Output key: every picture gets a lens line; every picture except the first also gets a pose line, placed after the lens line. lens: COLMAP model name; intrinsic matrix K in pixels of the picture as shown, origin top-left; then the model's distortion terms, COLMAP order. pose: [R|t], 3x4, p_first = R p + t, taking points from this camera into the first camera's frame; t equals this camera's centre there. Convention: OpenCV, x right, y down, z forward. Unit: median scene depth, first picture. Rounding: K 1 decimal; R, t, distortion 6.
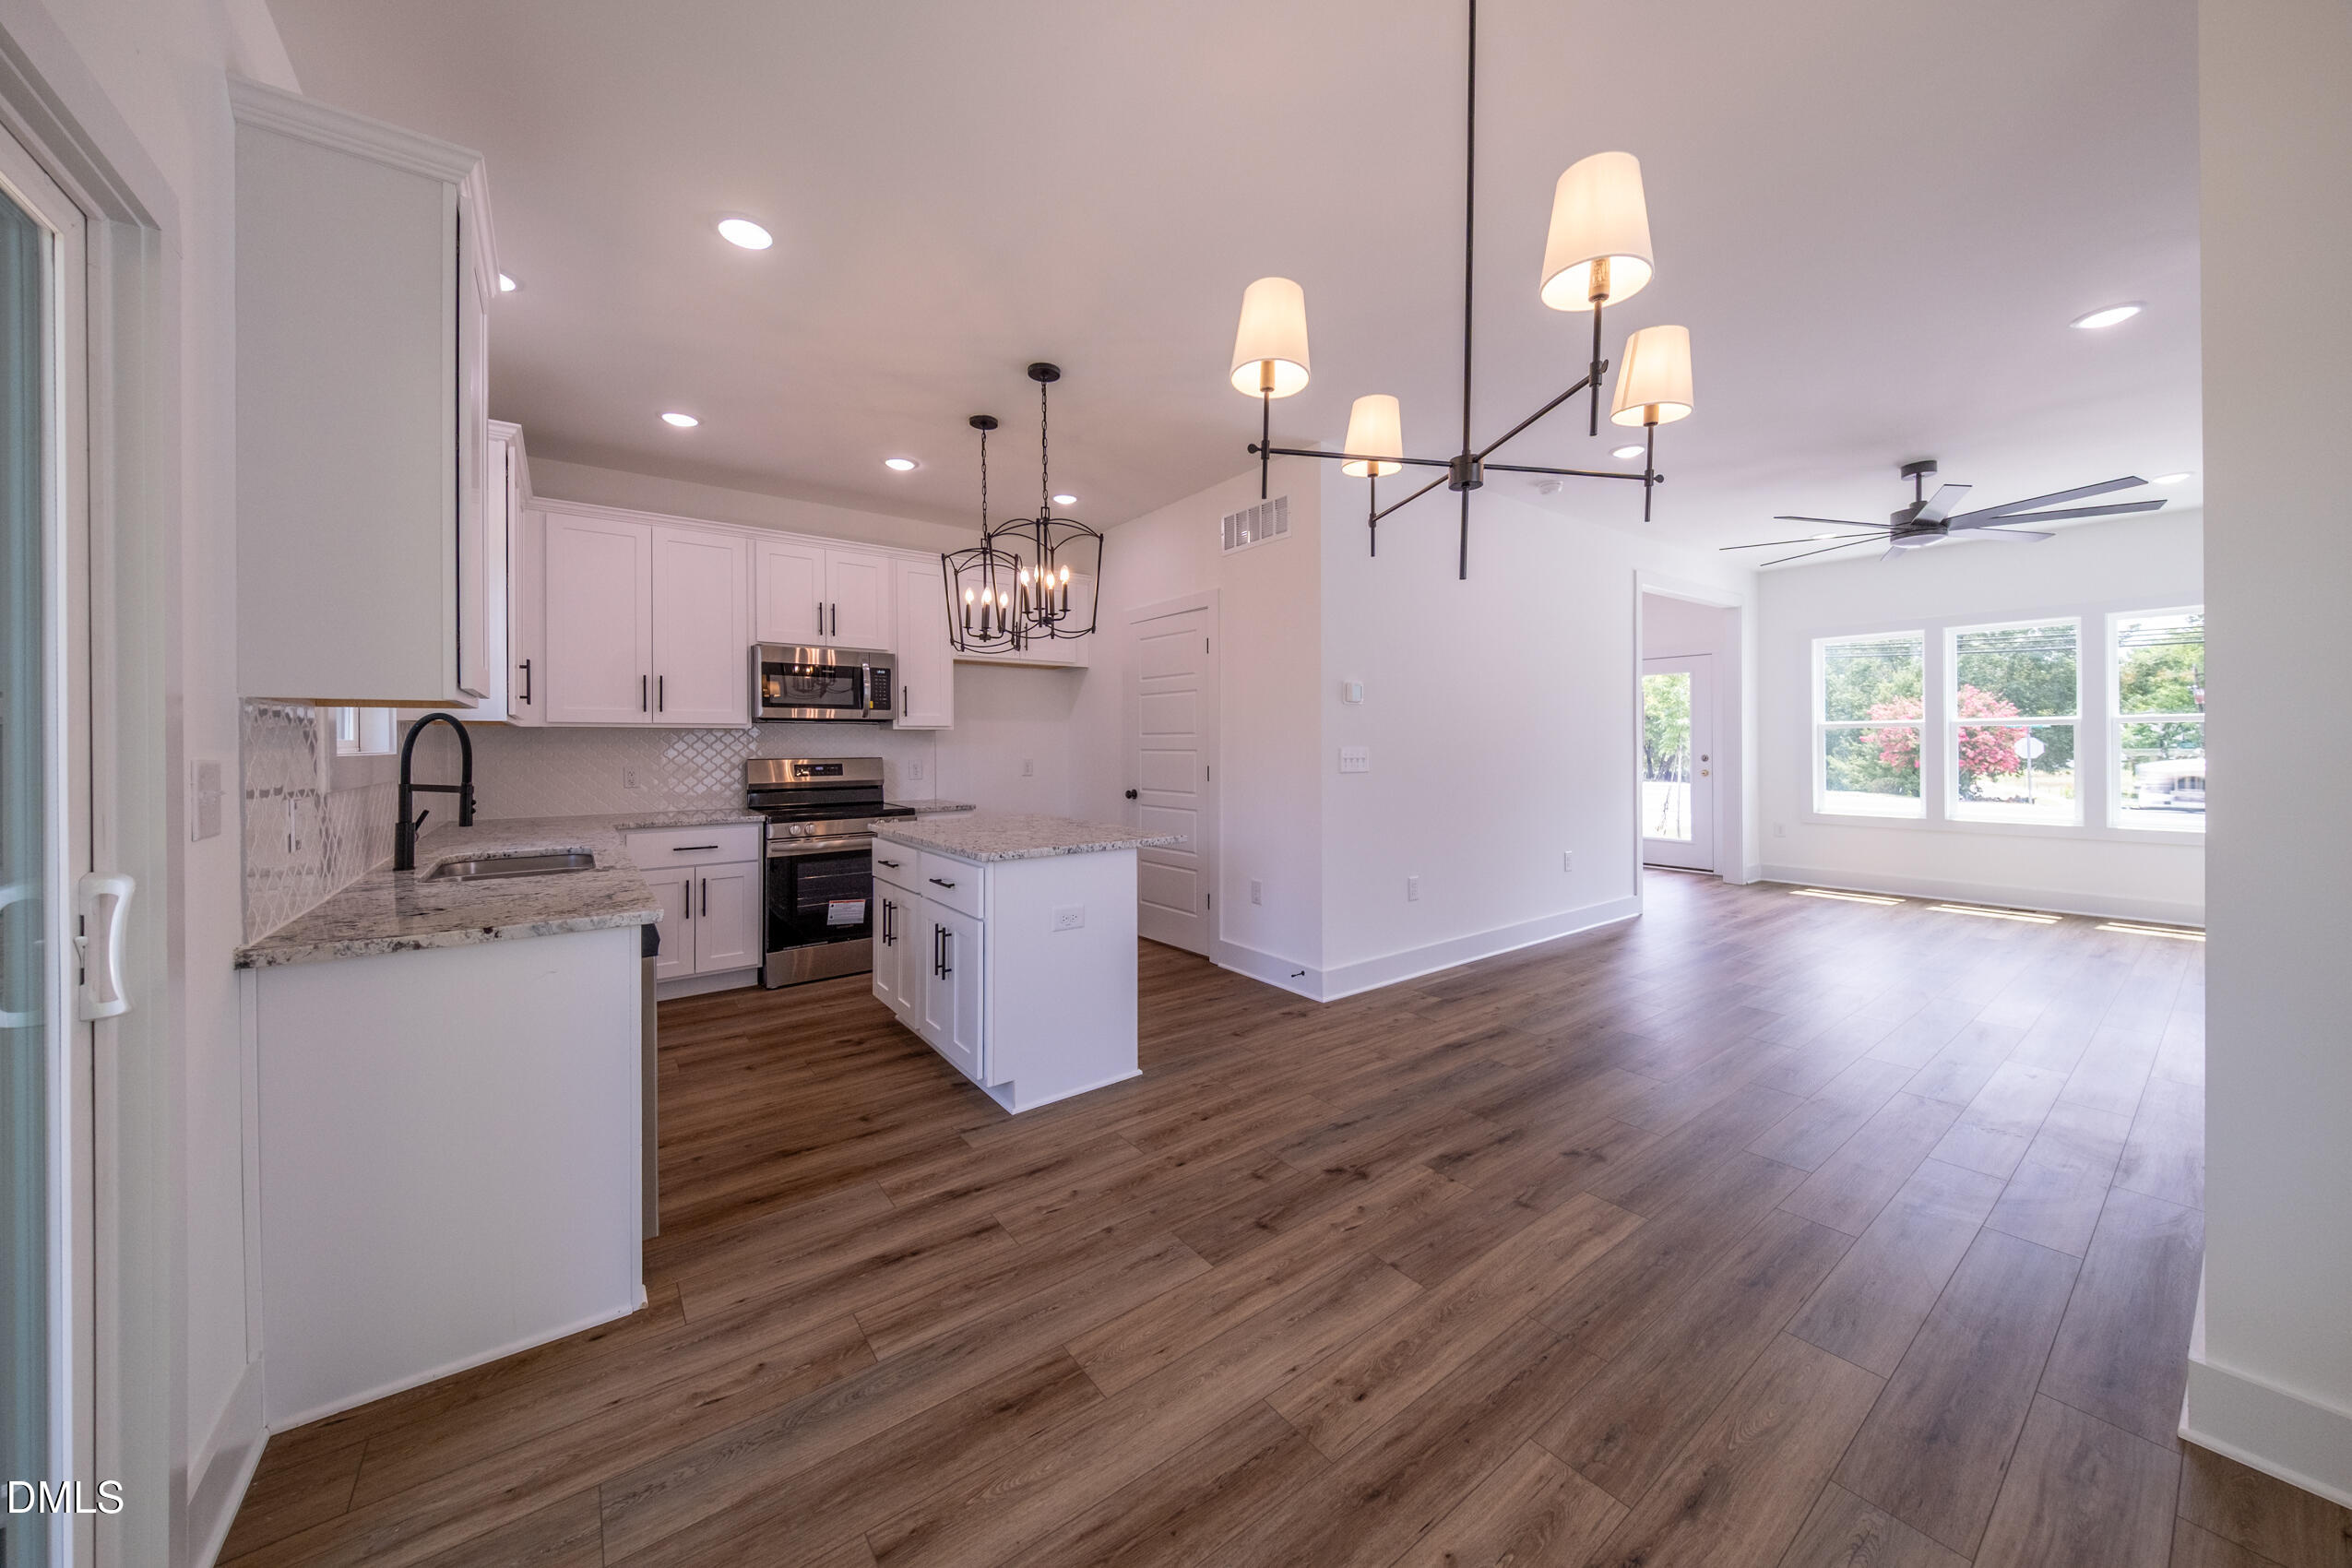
lens RADIAL K [[810.5, 0, 1171.4], [0, 810.5, 756.5], [0, 0, 1]] dist [0.057466, -0.021047]
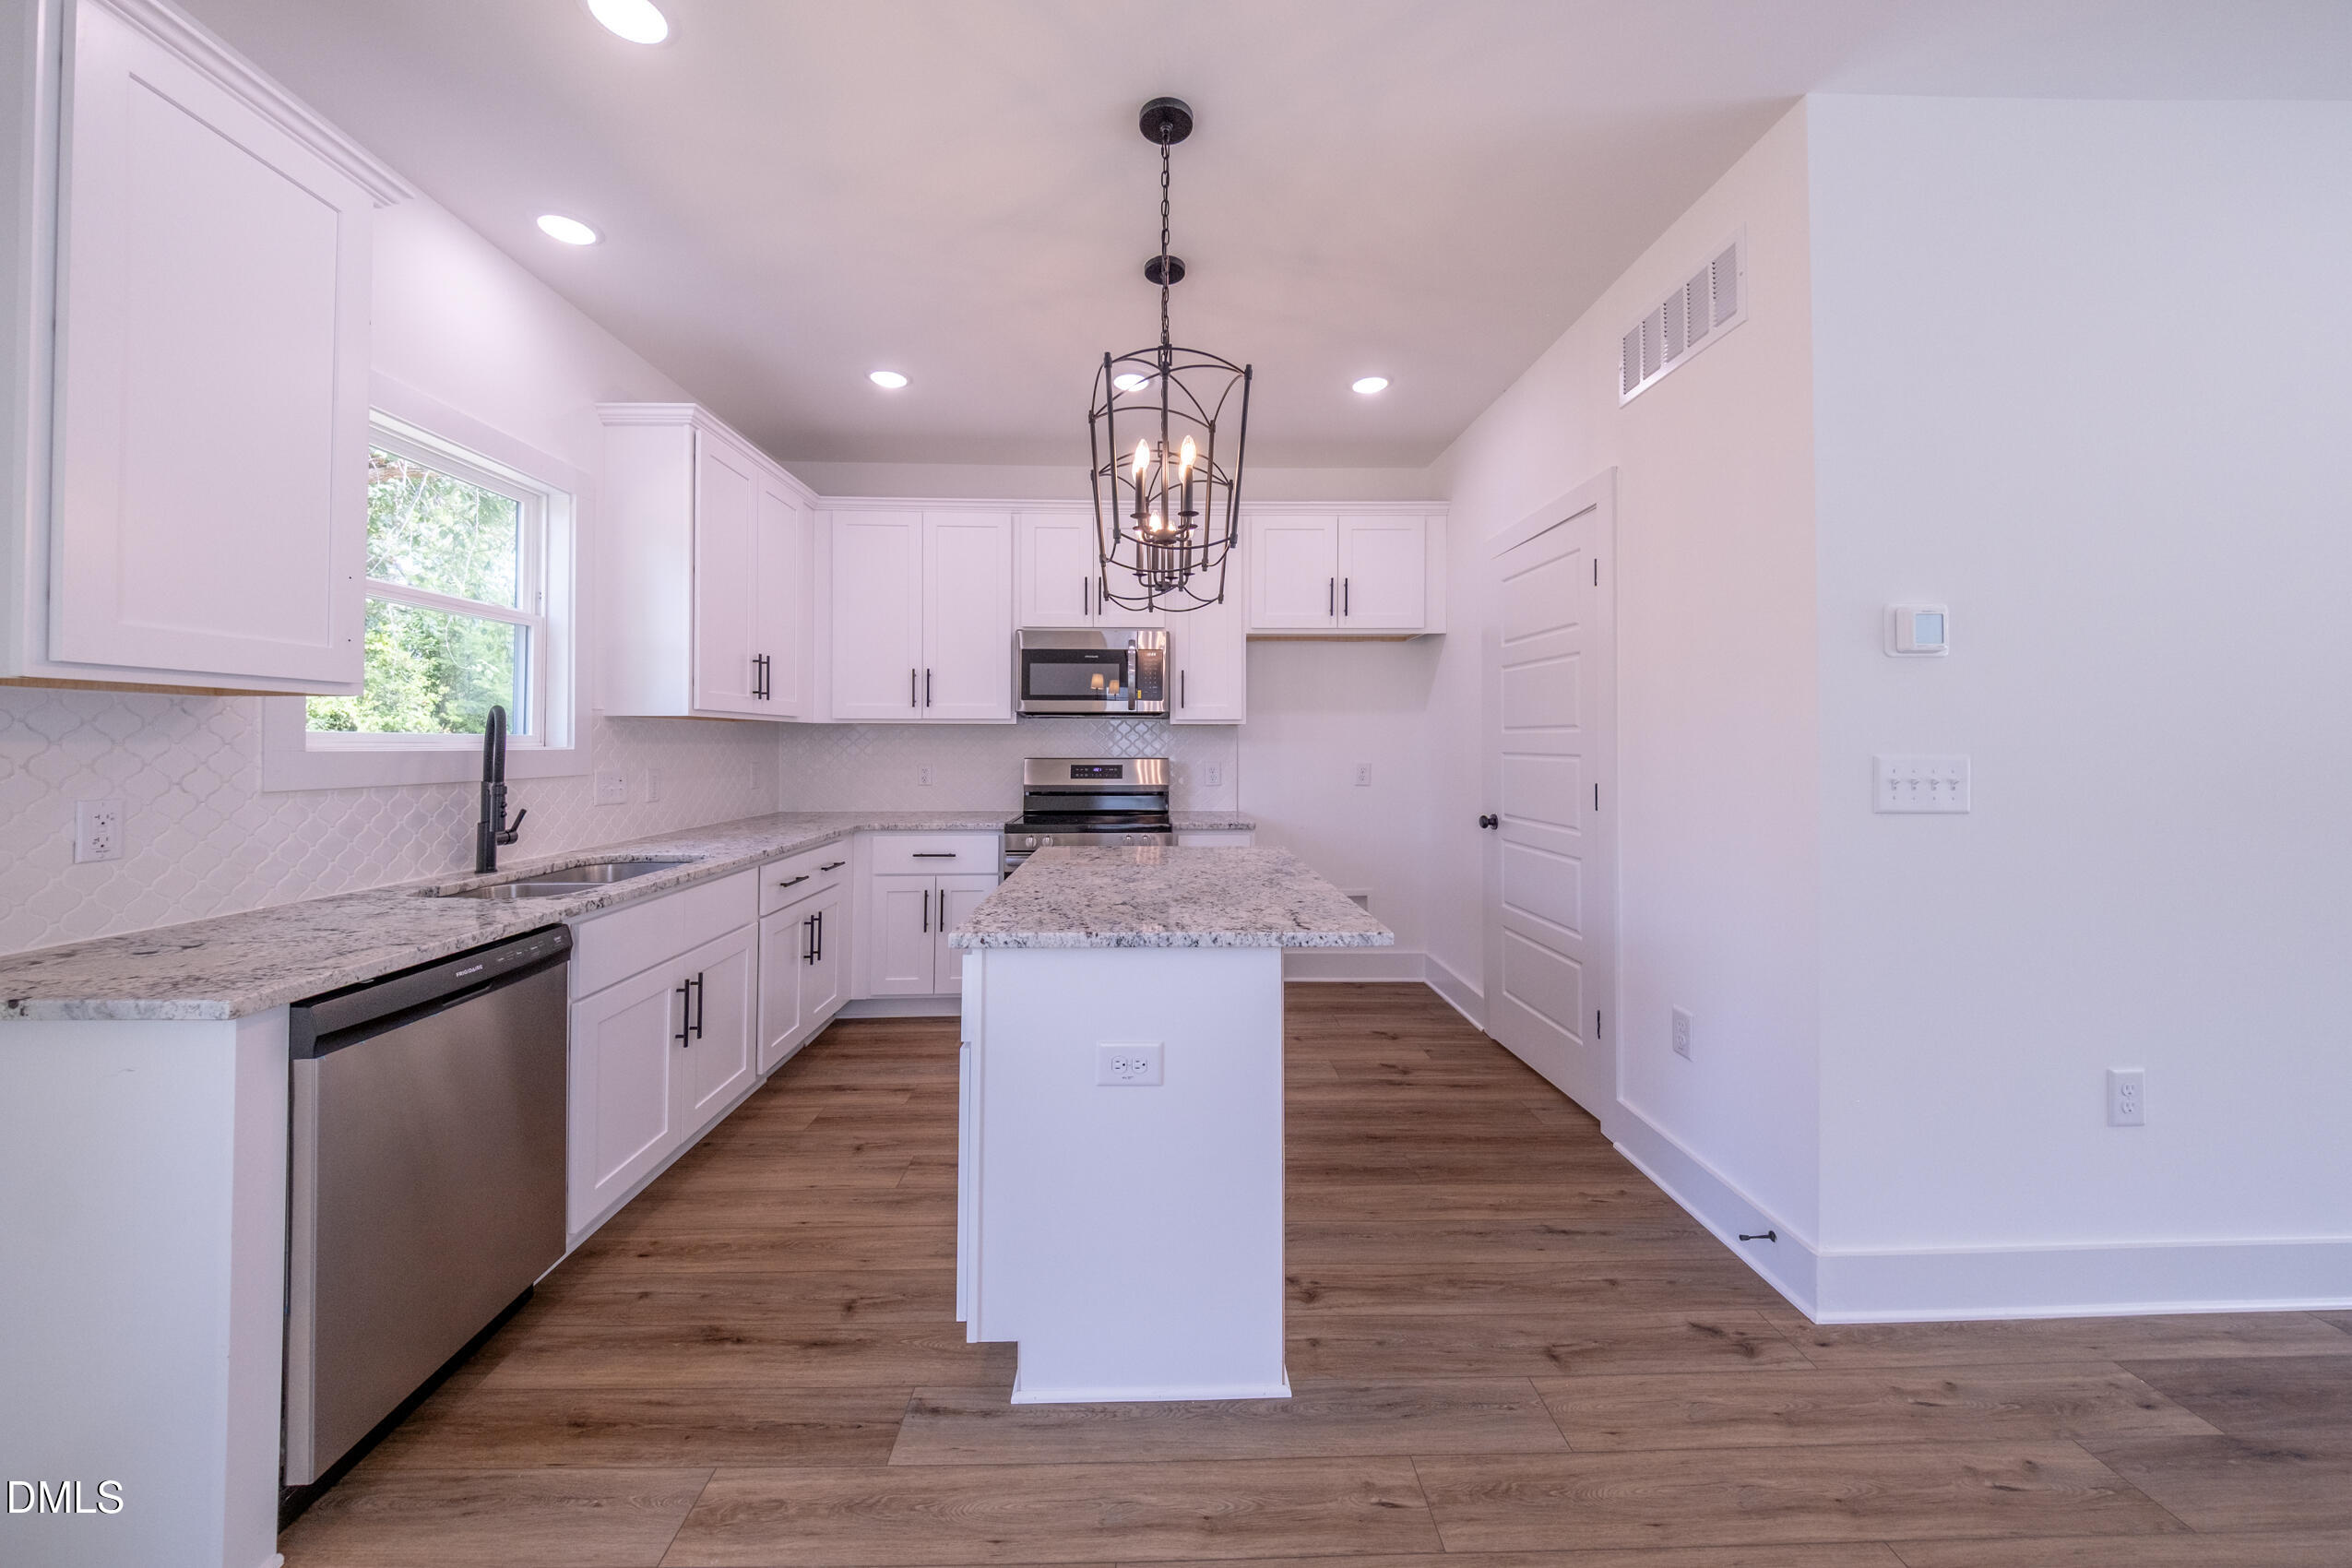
lens RADIAL K [[821.4, 0, 1166.2], [0, 821.4, 730.3], [0, 0, 1]] dist [0.022190, -0.012600]
pose [[0.816934, -0.003081, -0.576723, 0.166930], [-0.013785, 0.999596, -0.024867, -0.008634], [0.576567, 0.028265, 0.816561, 0.439336]]
